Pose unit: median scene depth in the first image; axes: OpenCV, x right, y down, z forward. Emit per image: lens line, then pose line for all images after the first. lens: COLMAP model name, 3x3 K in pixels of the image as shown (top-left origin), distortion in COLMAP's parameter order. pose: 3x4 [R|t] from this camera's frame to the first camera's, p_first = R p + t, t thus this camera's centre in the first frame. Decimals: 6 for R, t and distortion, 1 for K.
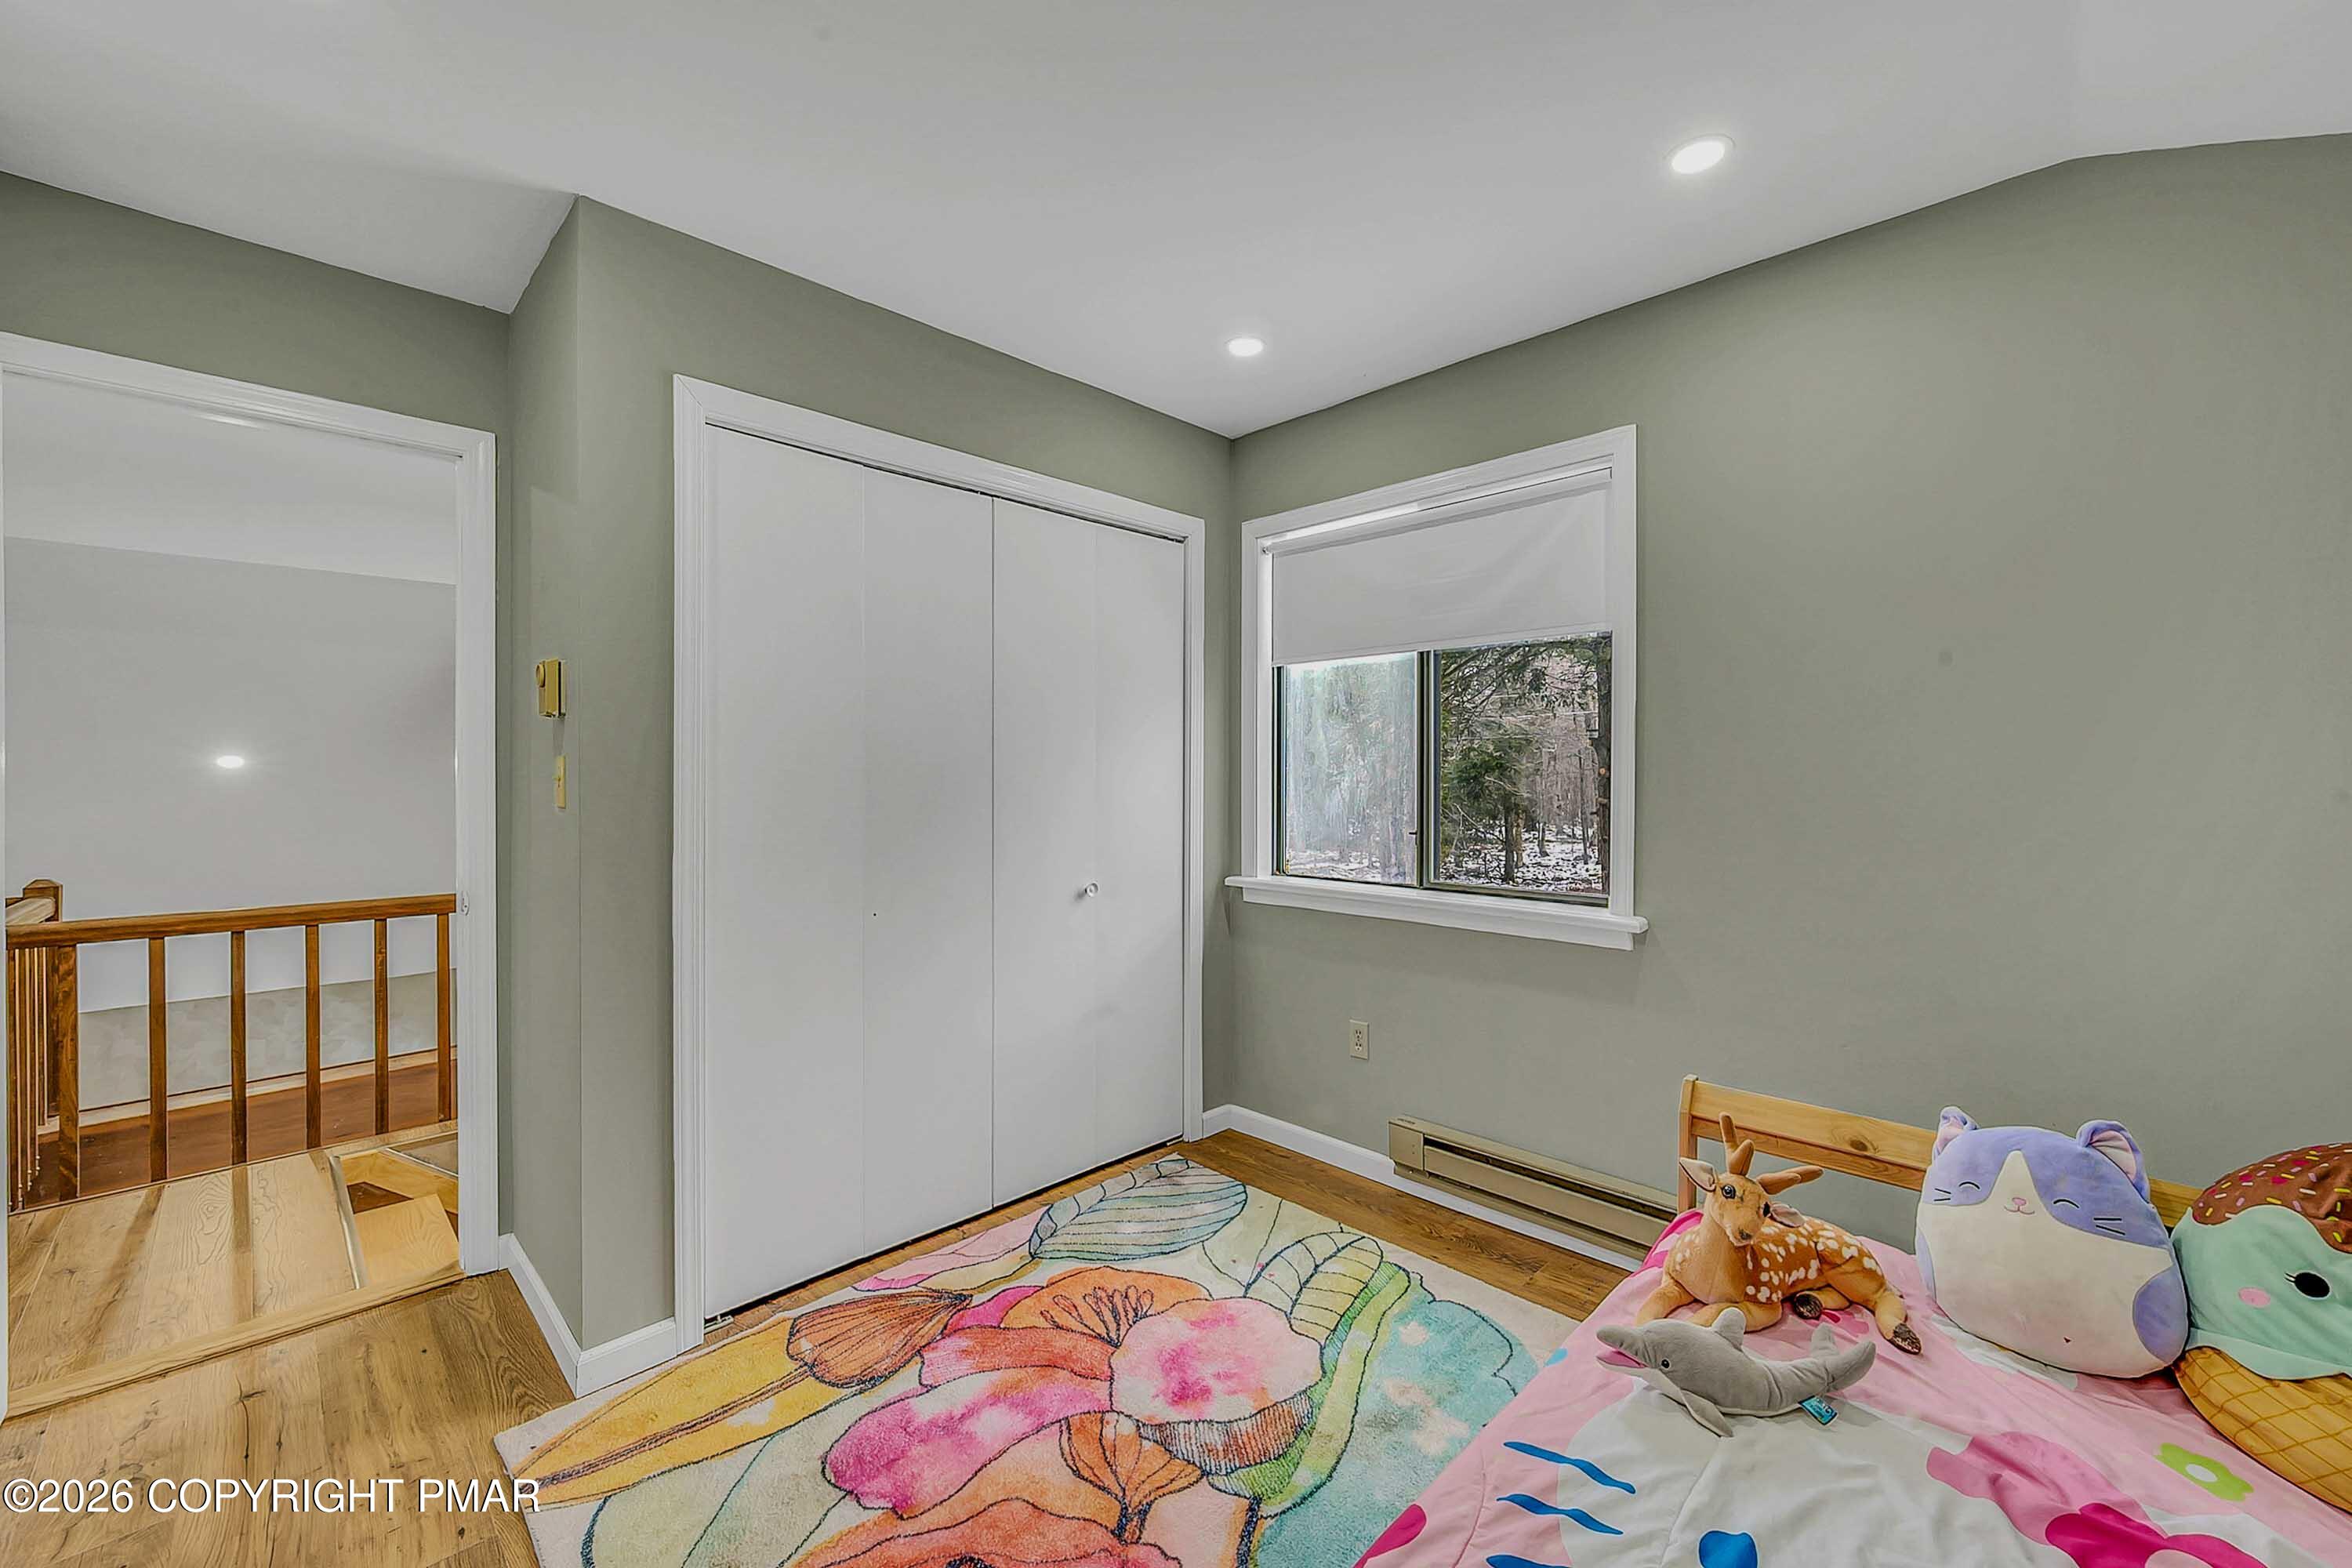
lens RADIAL K [[942.4, 0, 1181.1], [0, 942.4, 764.0], [0, 0, 1]] dist [0.000403, -0.000449]
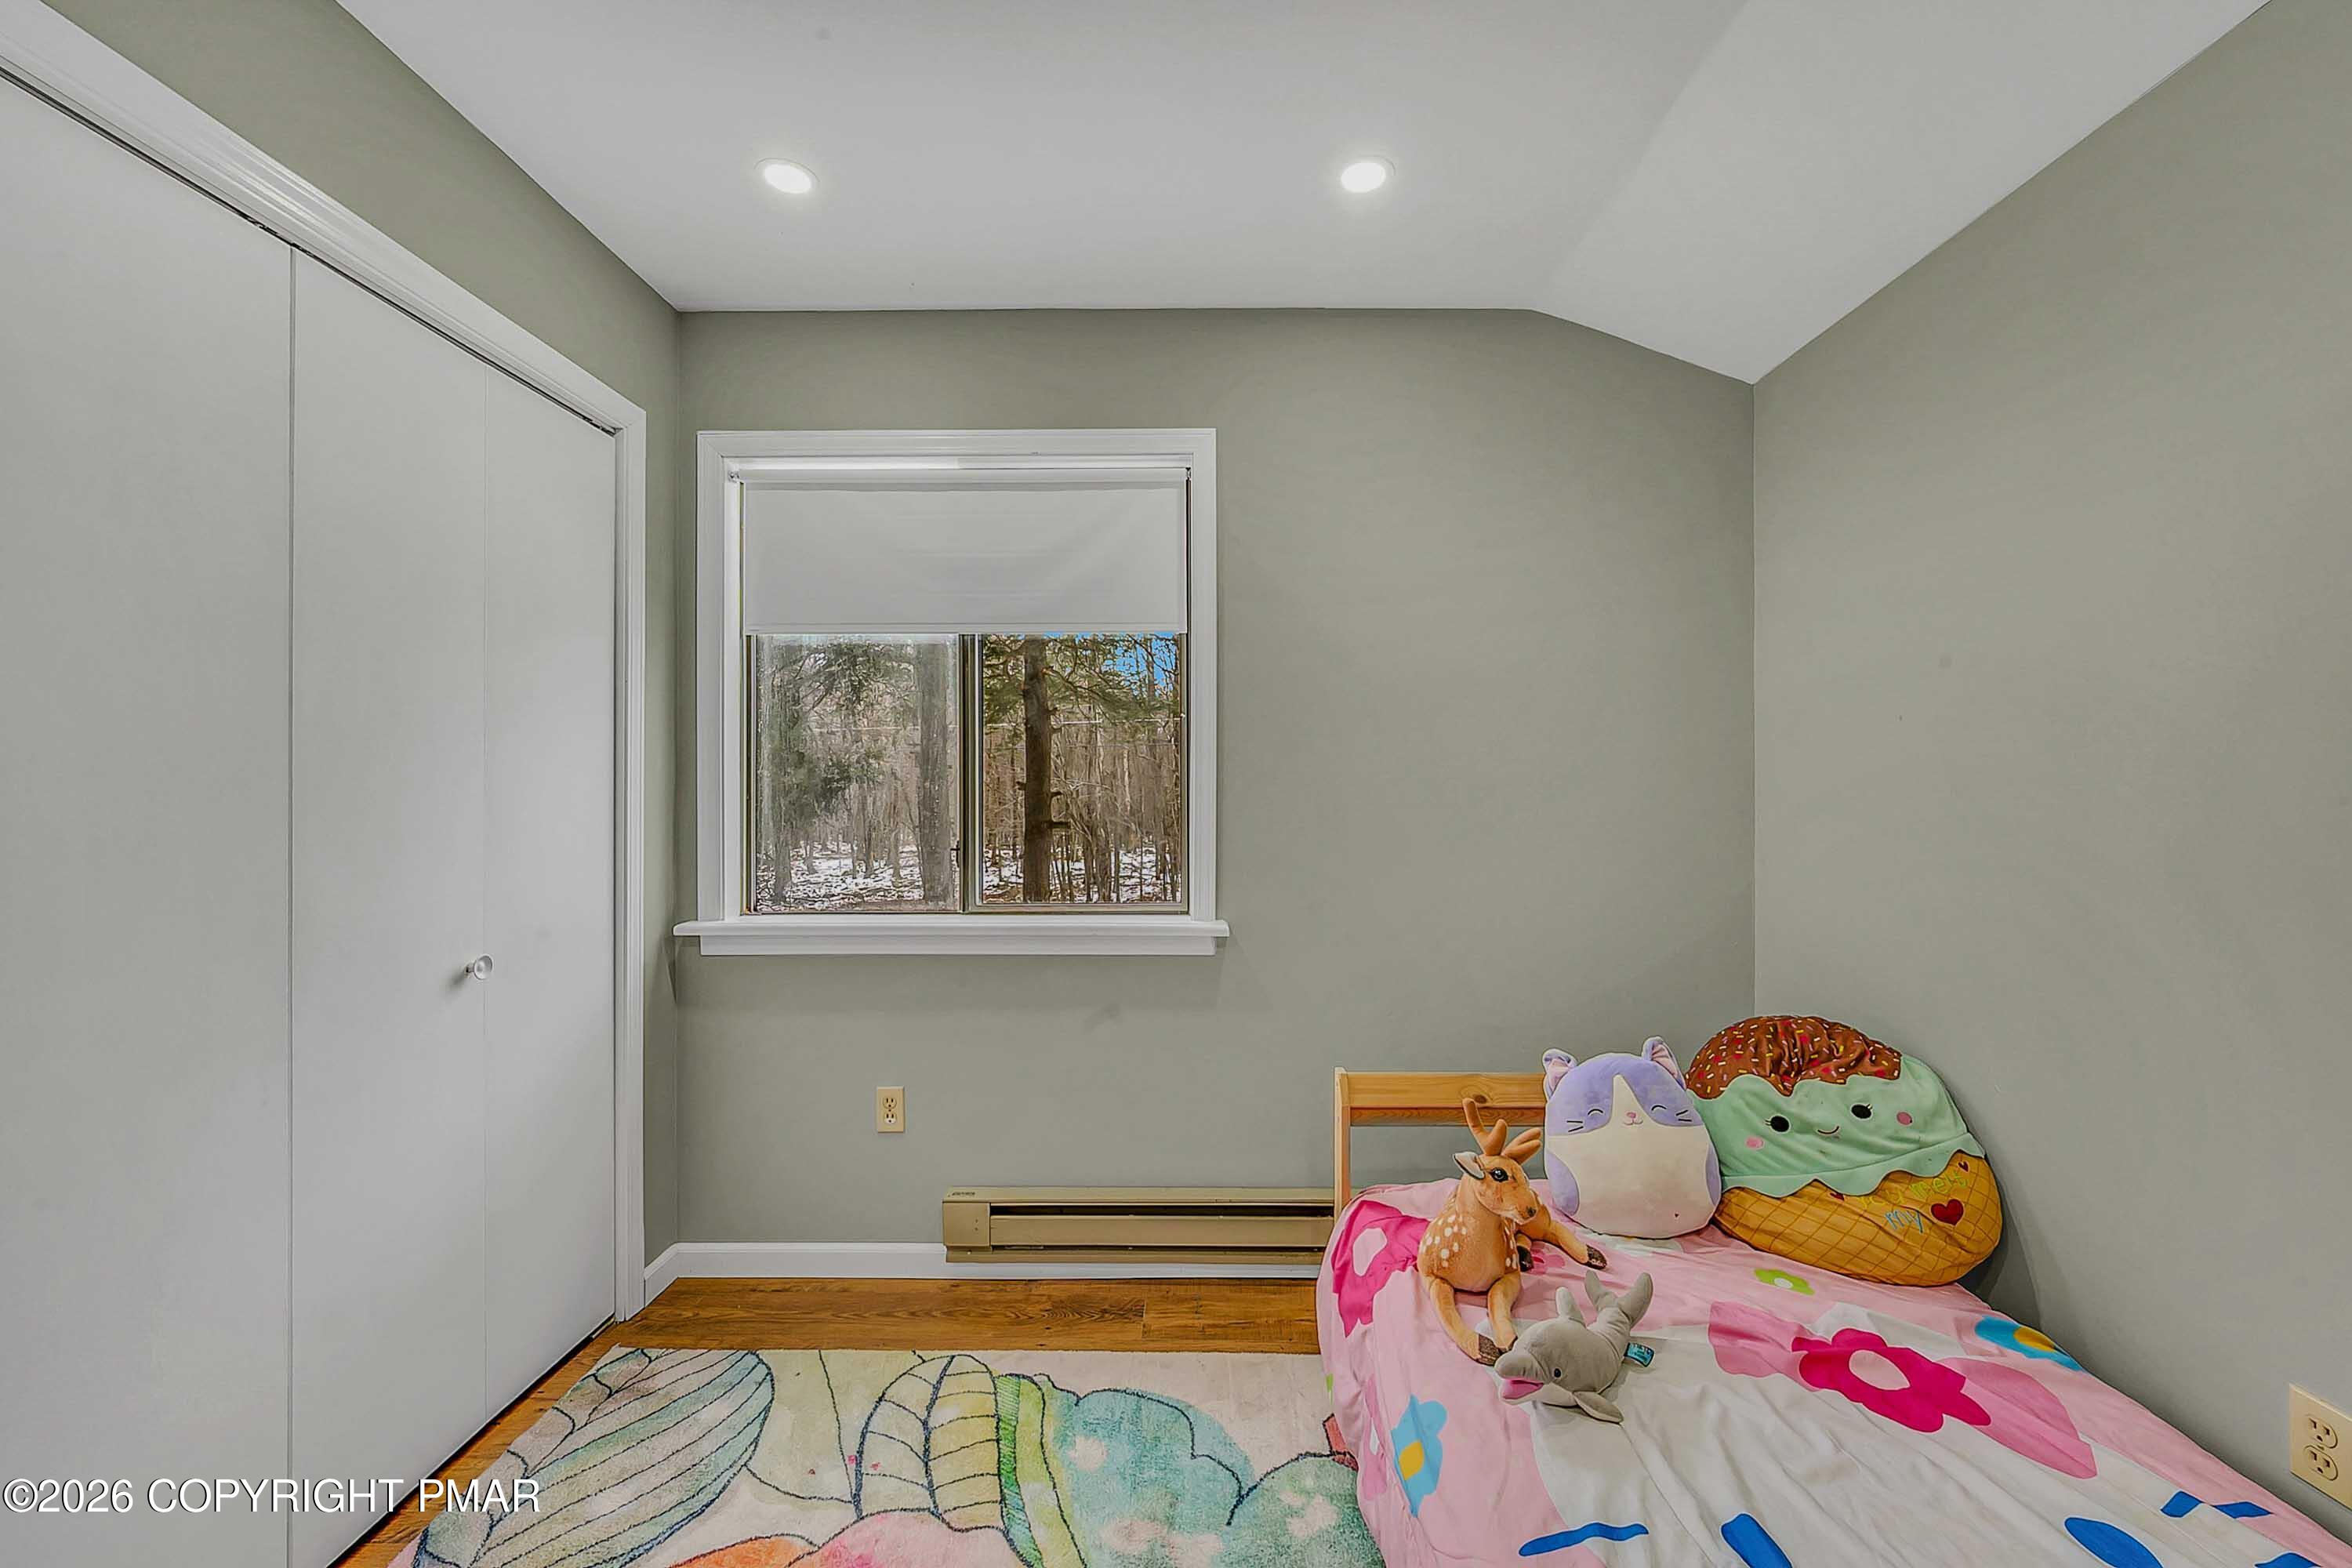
lens RADIAL K [[930.3, 0, 1166.9], [0, 930.3, 781.9], [0, 0, 1]] dist [-0.001909, -0.000393]
pose [[0.710216, 0.005552, 0.703962, -0.231755], [-0.005404, 0.999982, -0.002435, 0.016364], [-0.703963, -0.002074, 0.710233, 0.311596]]
